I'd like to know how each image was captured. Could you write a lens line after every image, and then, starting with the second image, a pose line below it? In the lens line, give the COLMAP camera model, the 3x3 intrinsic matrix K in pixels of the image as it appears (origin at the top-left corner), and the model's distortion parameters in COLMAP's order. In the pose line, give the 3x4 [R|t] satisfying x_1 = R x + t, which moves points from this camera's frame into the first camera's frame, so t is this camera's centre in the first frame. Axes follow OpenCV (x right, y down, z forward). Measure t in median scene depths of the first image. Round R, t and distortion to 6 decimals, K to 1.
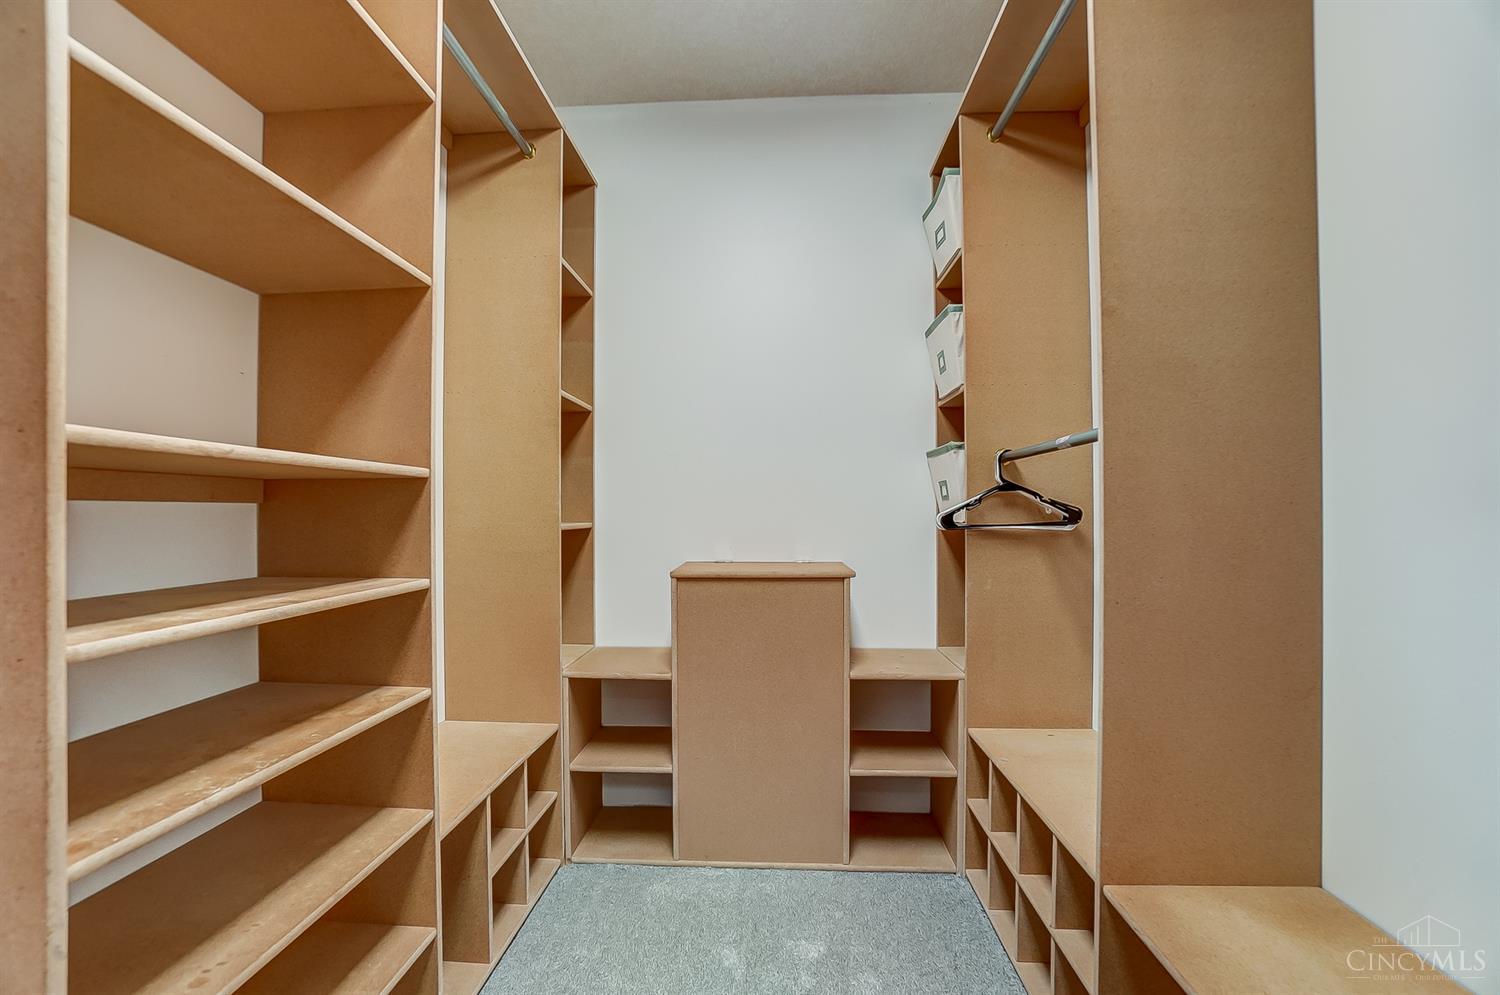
lens RADIAL K [[686.1, 0, 750.0], [0, 686.1, 497.5], [0, 0, 1]] dist [-0.064492, 0.028330]
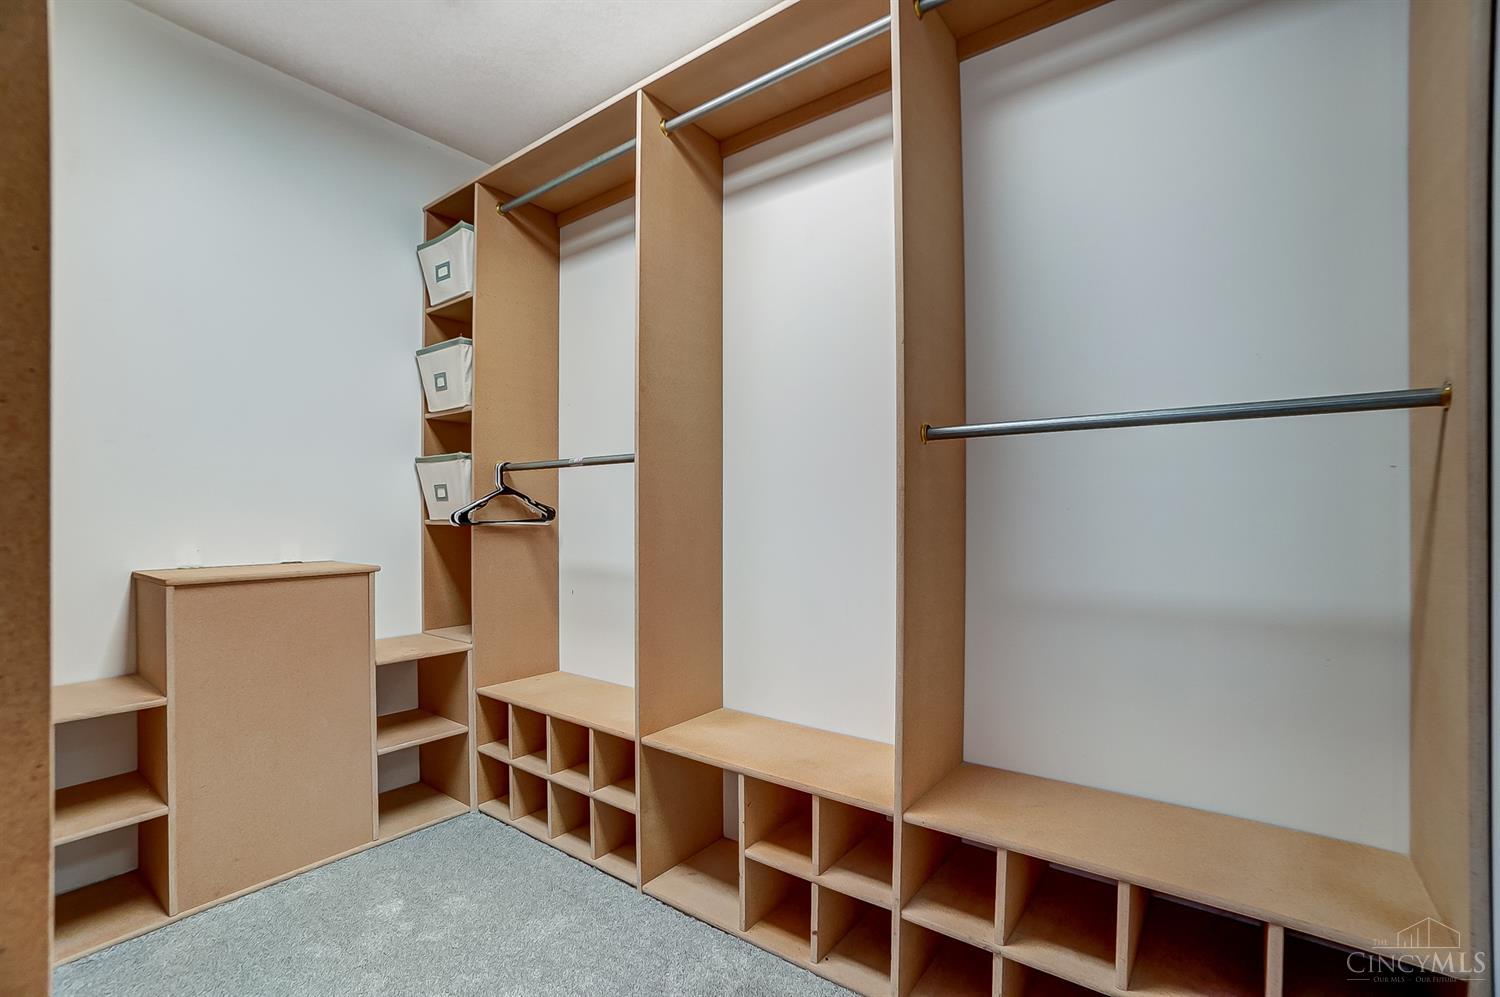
lens RADIAL K [[664.3, 0, 750.0], [0, 664.3, 498.5], [0, 0, 1]] dist [-0.002621, -0.000038]
pose [[0.560689, 0.017532, 0.827841, -0.397111], [-0.014040, 0.999833, -0.011666, 0.005564], [-0.827908, -0.005082, 0.560842, -0.077617]]
